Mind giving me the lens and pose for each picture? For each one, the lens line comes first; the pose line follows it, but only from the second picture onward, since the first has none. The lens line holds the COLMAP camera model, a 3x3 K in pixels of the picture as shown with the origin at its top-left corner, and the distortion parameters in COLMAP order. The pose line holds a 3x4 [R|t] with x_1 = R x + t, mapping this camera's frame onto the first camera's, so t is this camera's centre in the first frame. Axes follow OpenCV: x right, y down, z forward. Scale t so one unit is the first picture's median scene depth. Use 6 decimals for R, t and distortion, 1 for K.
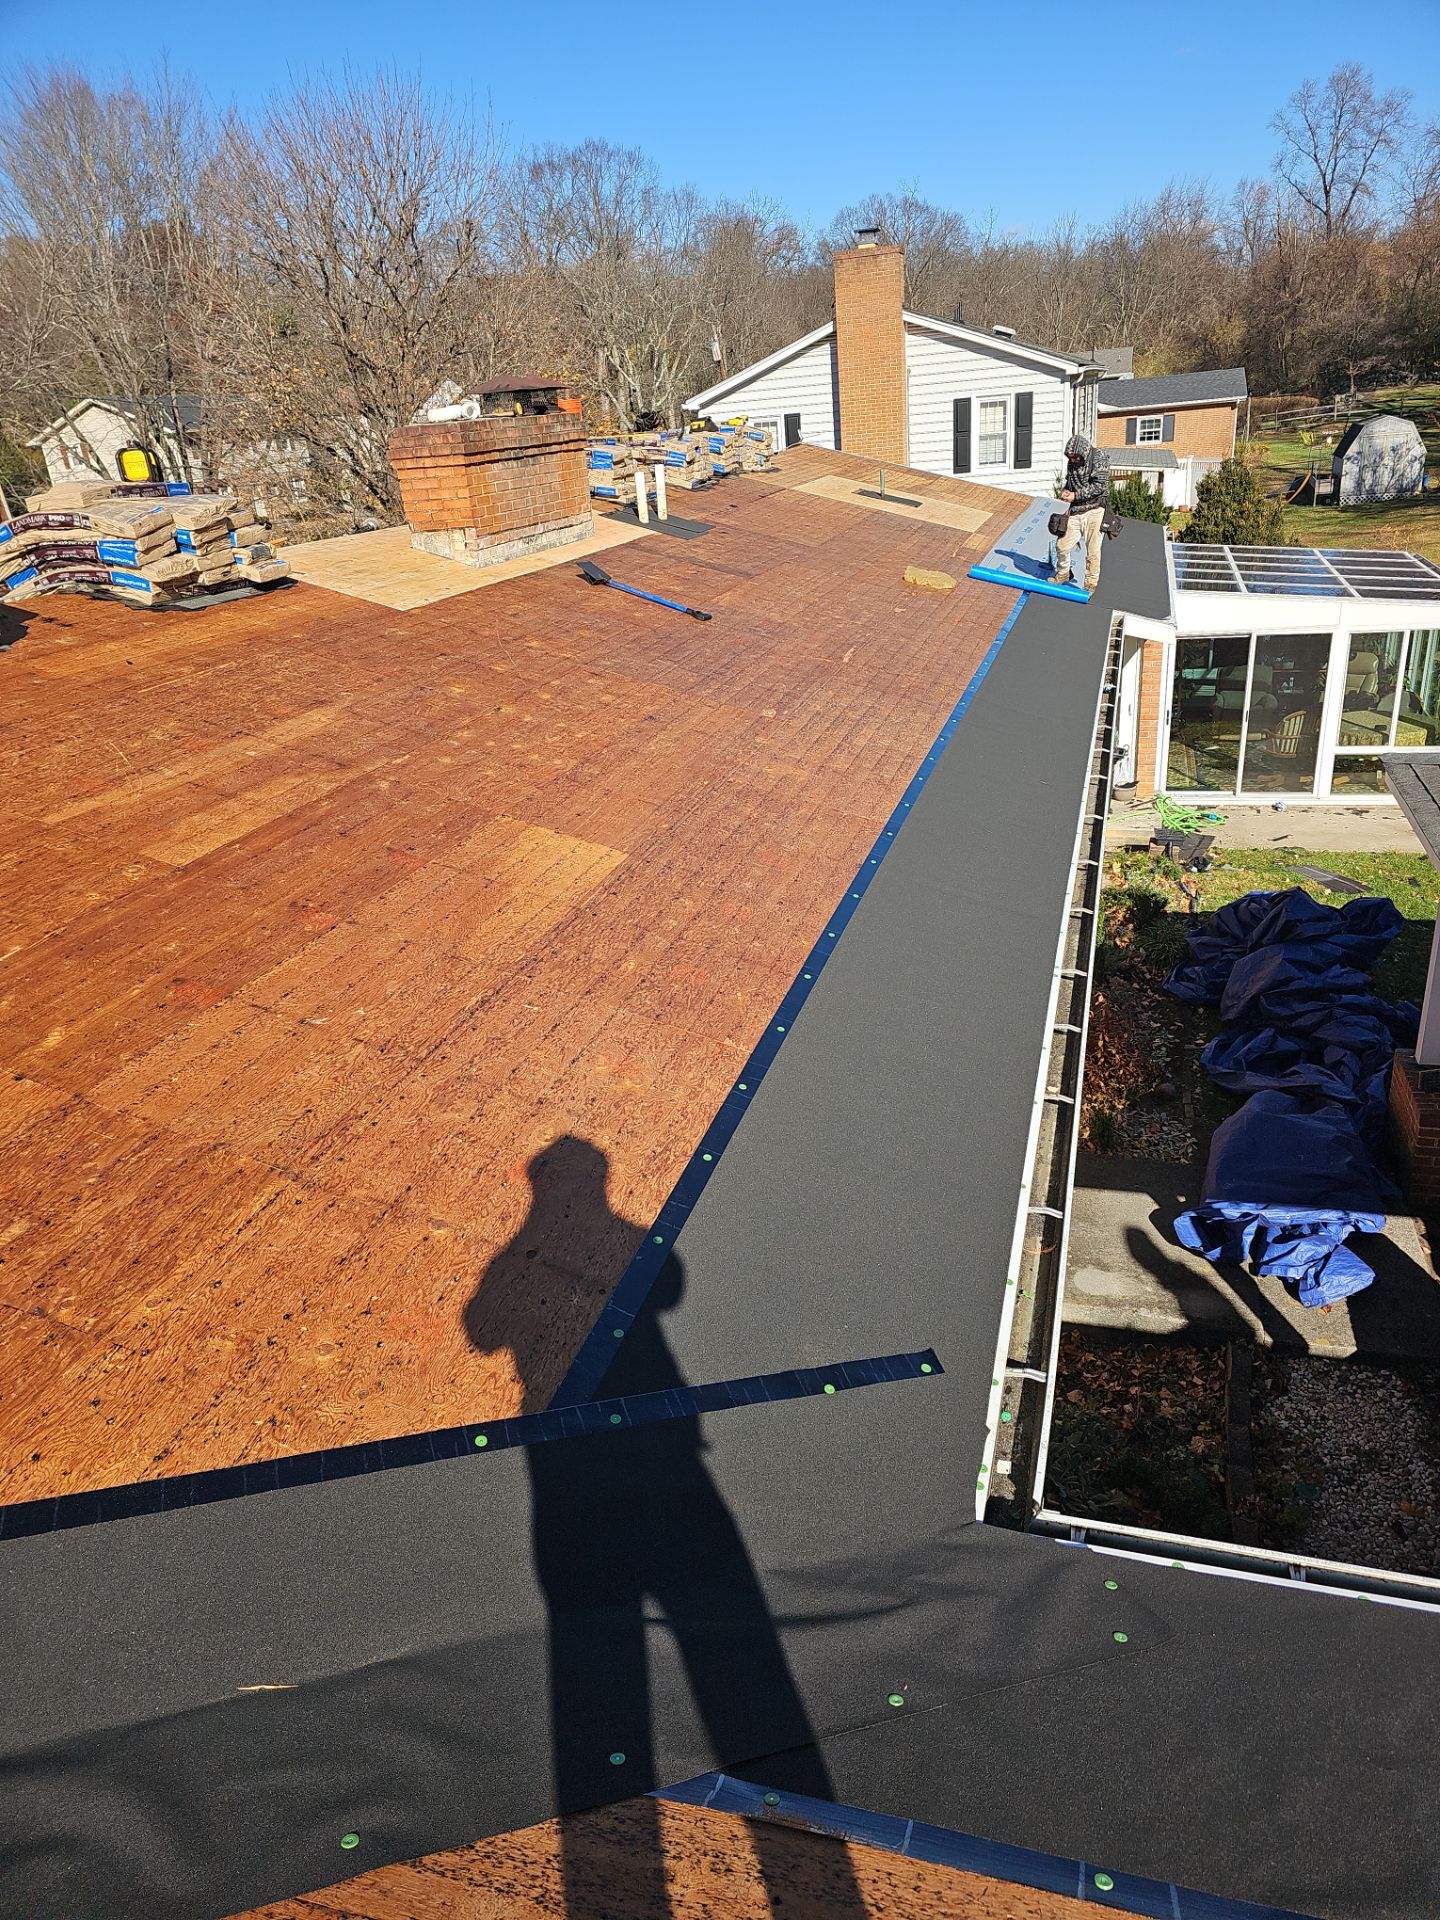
lens RADIAL K [[1284.9, 0, 736.2], [0, 1284.9, 959.1], [0, 0, 1]] dist [0.052357, -0.001763]
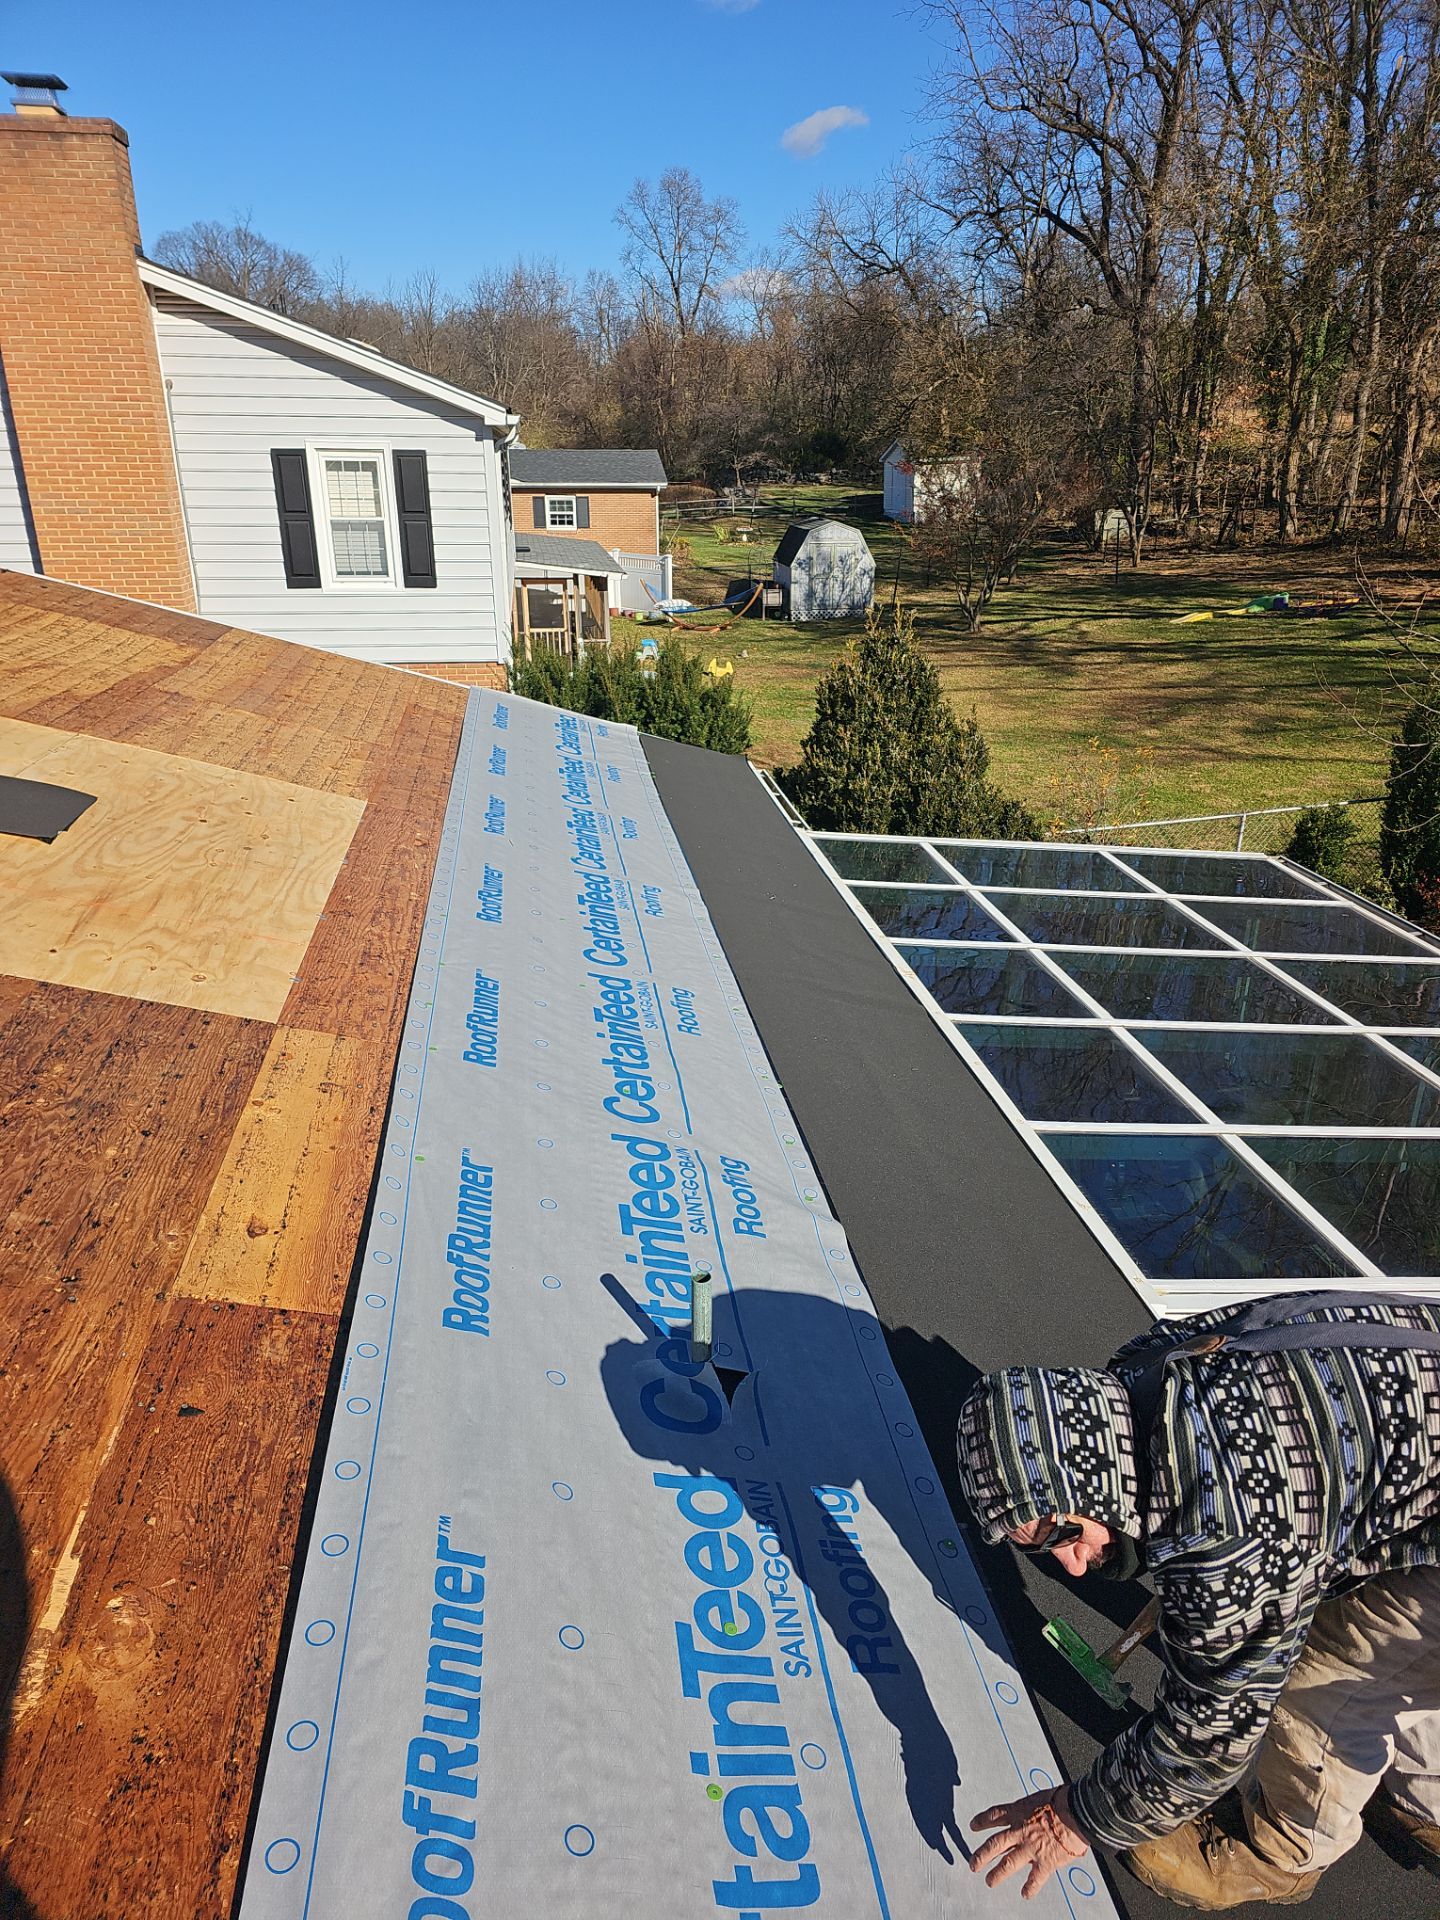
lens RADIAL K [[1284.9, 0, 736.2], [0, 1284.9, 959.1], [0, 0, 1]] dist [0.052357, -0.001763]
pose [[0.902668, -0.083680, 0.422124, 0.050051], [0.100921, 0.994720, -0.018618, -0.102167], [-0.418337, 0.059407, 0.906347, 0.236335]]
